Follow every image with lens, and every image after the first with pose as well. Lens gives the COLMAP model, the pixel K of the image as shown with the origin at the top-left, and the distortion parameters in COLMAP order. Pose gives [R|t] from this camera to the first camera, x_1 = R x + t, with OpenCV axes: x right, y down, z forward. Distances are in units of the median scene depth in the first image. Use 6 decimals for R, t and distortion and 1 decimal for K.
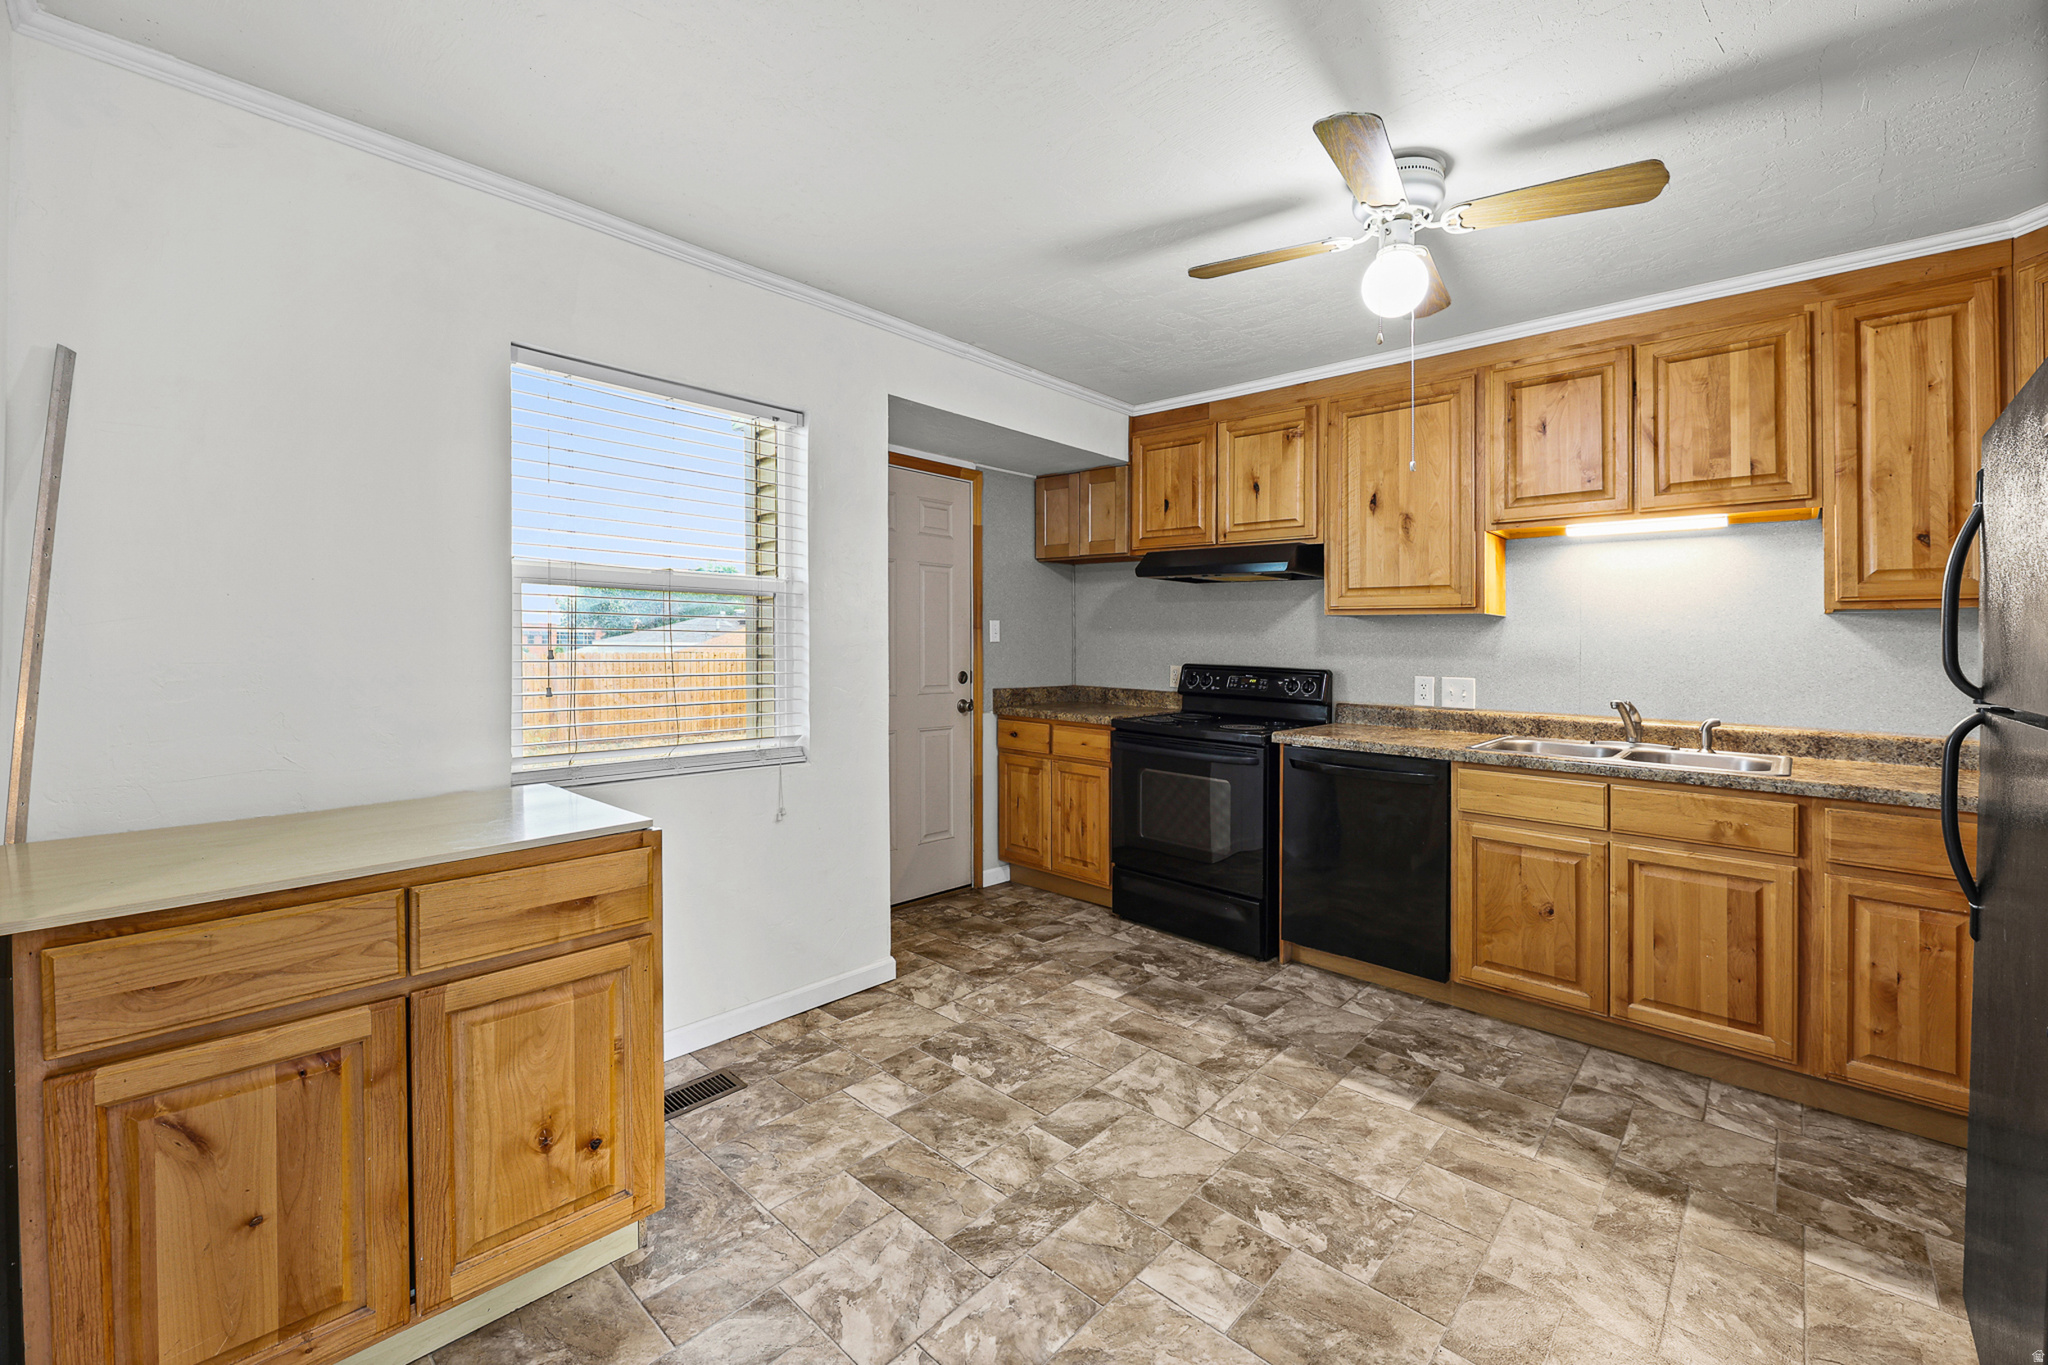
lens RADIAL K [[839.0, 0, 1030.3], [0, 839.0, 641.1], [0, 0, 1]] dist [-0.000113, -0.003038]
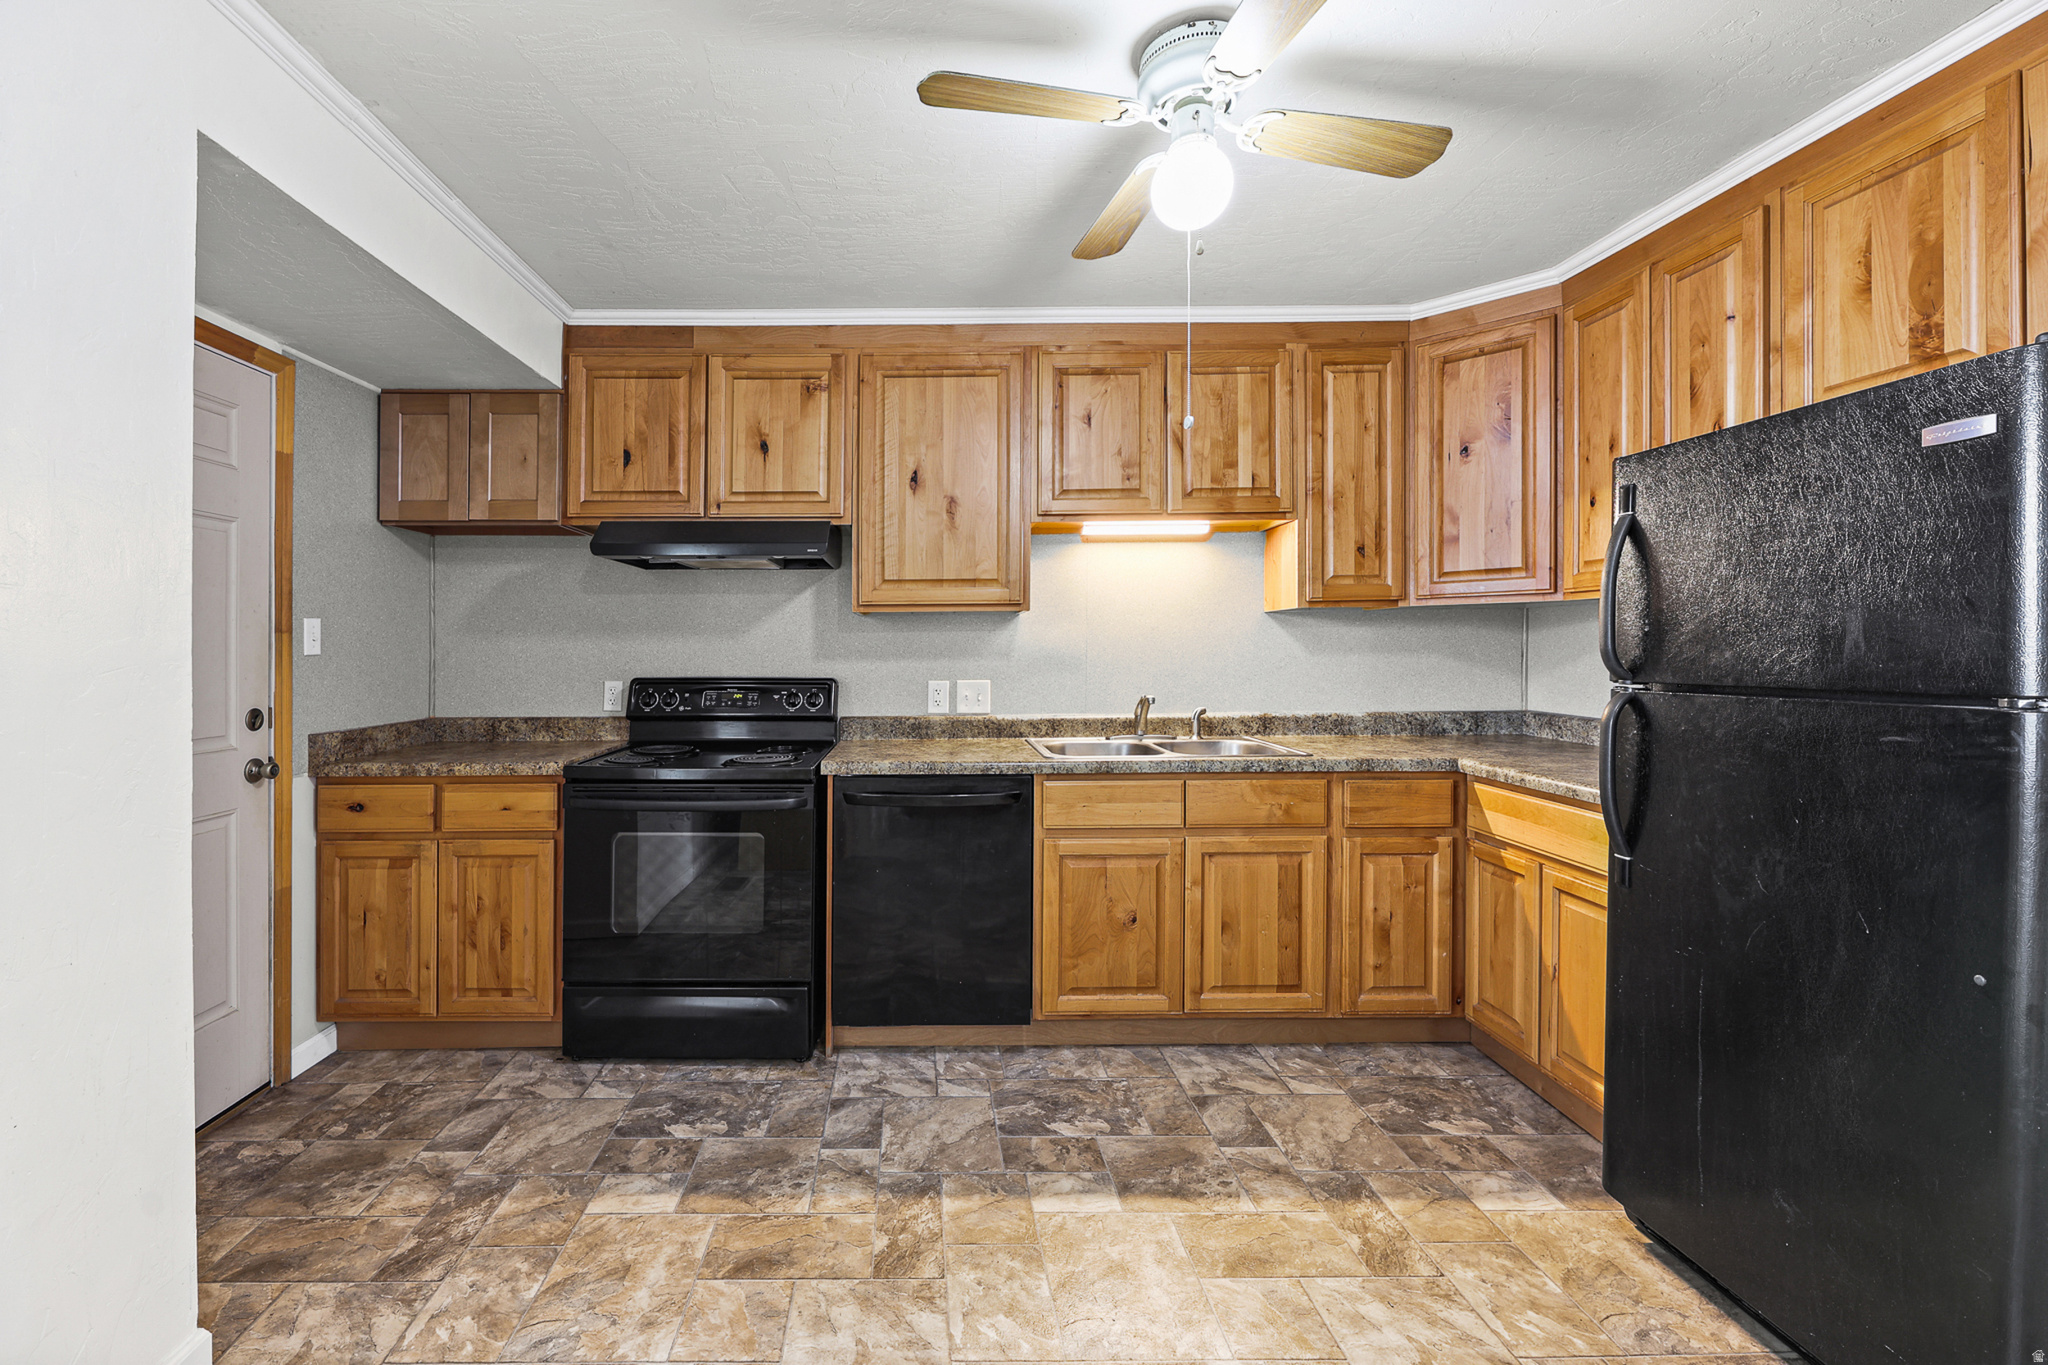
lens RADIAL K [[862.5, 0, 924.2], [0, 862.5, 629.9], [0, 0, 1]] dist [-0.003393, -0.001065]
pose [[0.734704, -0.005860, 0.678362, -0.194586], [0.018390, 0.999767, -0.011281, -0.002596], [-0.678138, 0.020763, 0.734641, 0.373766]]
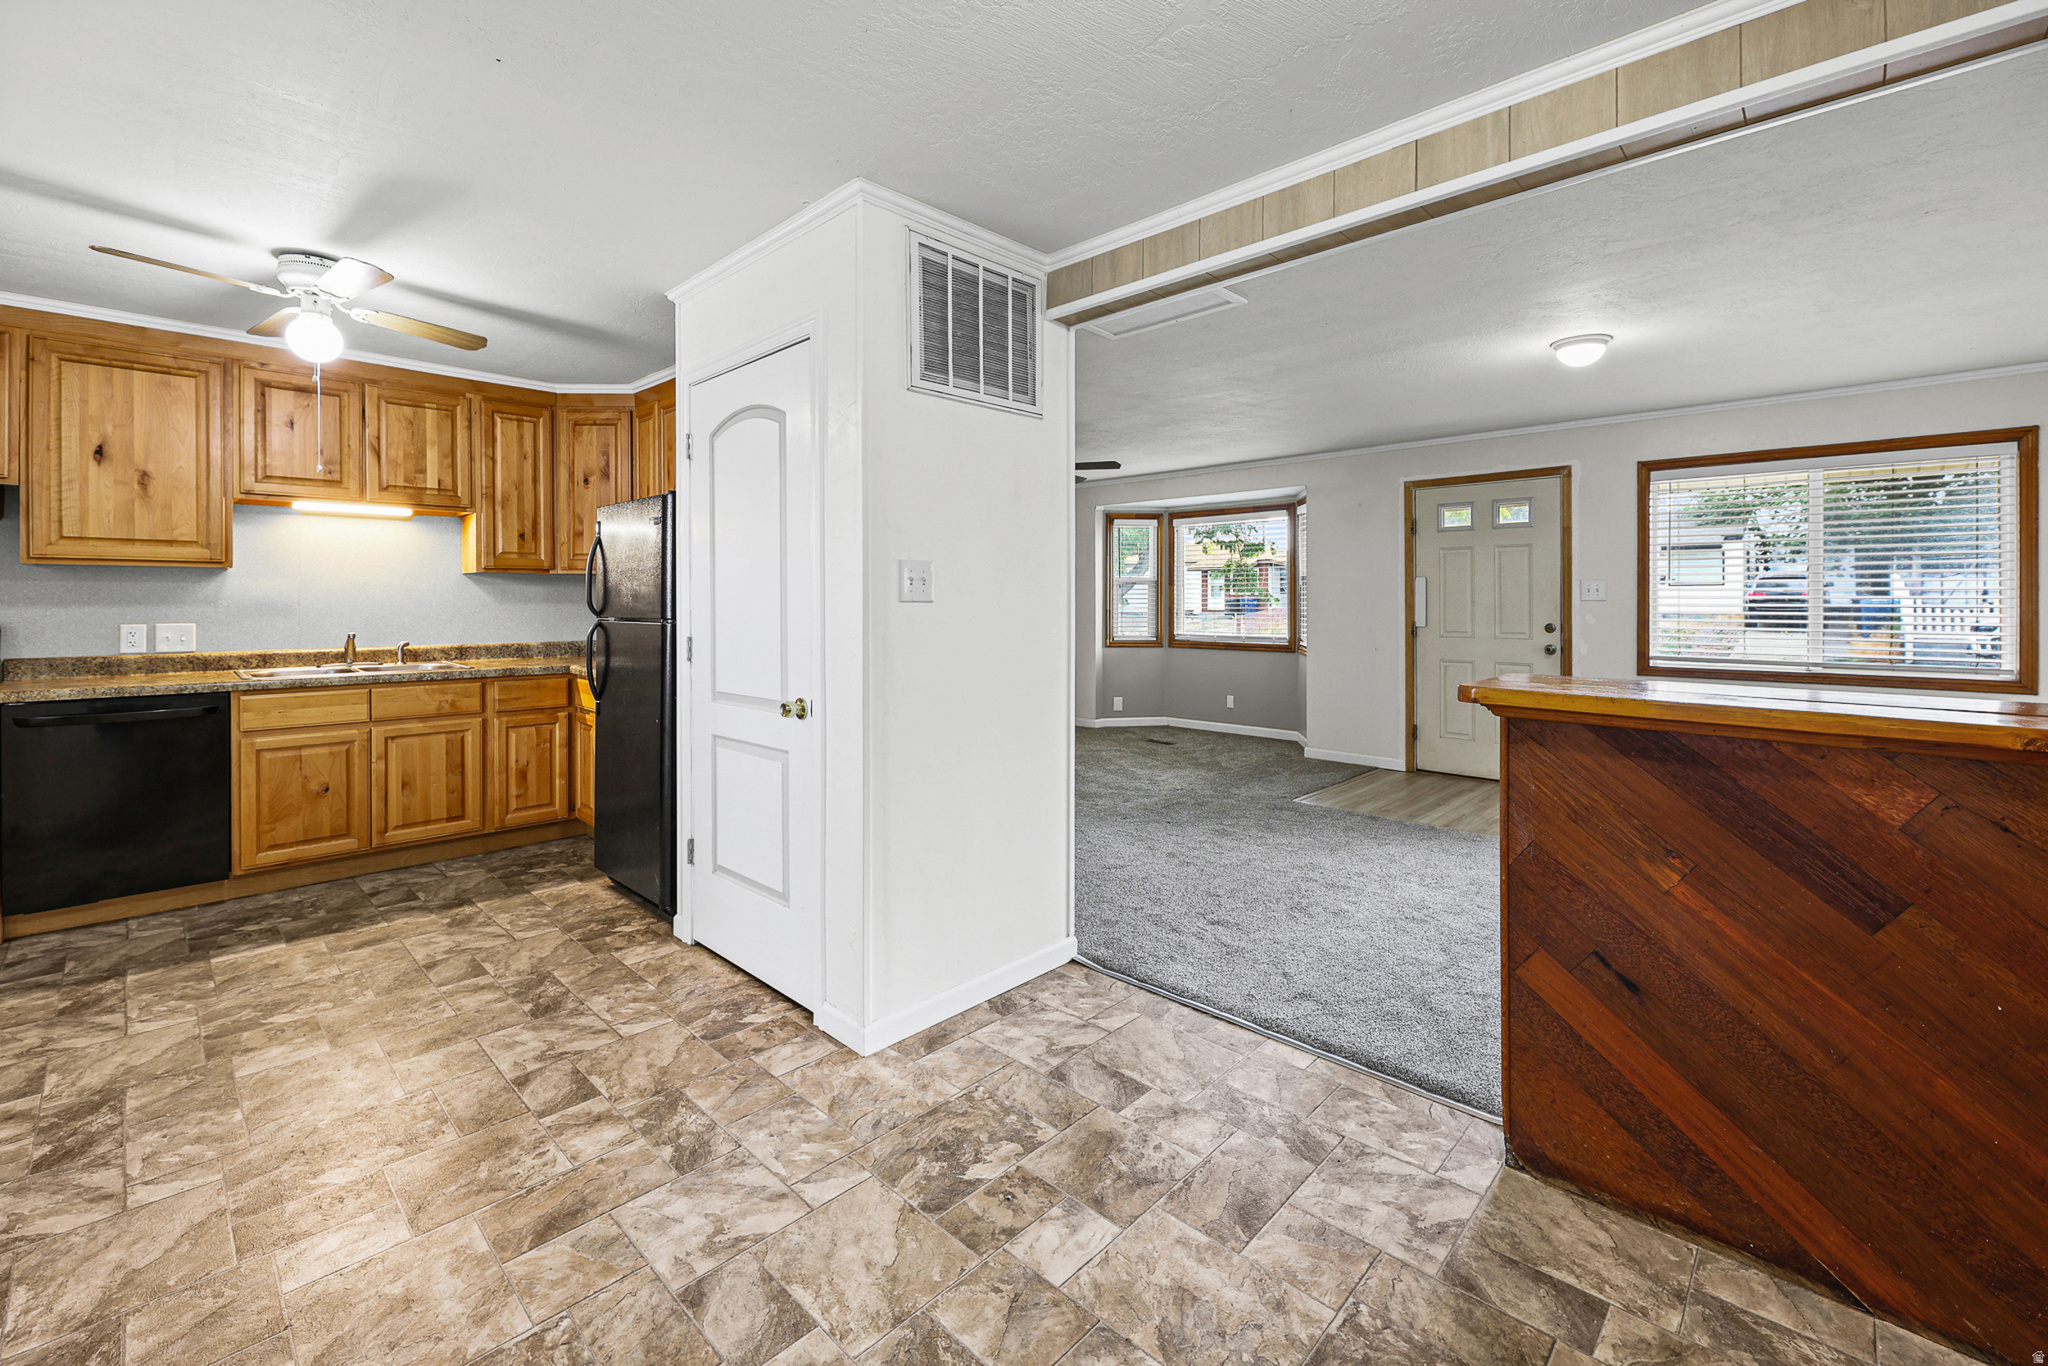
lens RADIAL K [[862.4, 0, 1037.4], [0, 862.4, 618.9], [0, 0, 1]] dist [-0.001504, -0.002916]
pose [[0.024397, -0.037209, 0.999010, -0.641678], [-0.003591, 0.999297, 0.037307, -0.009320], [-0.999696, -0.004498, 0.024247, -0.164007]]
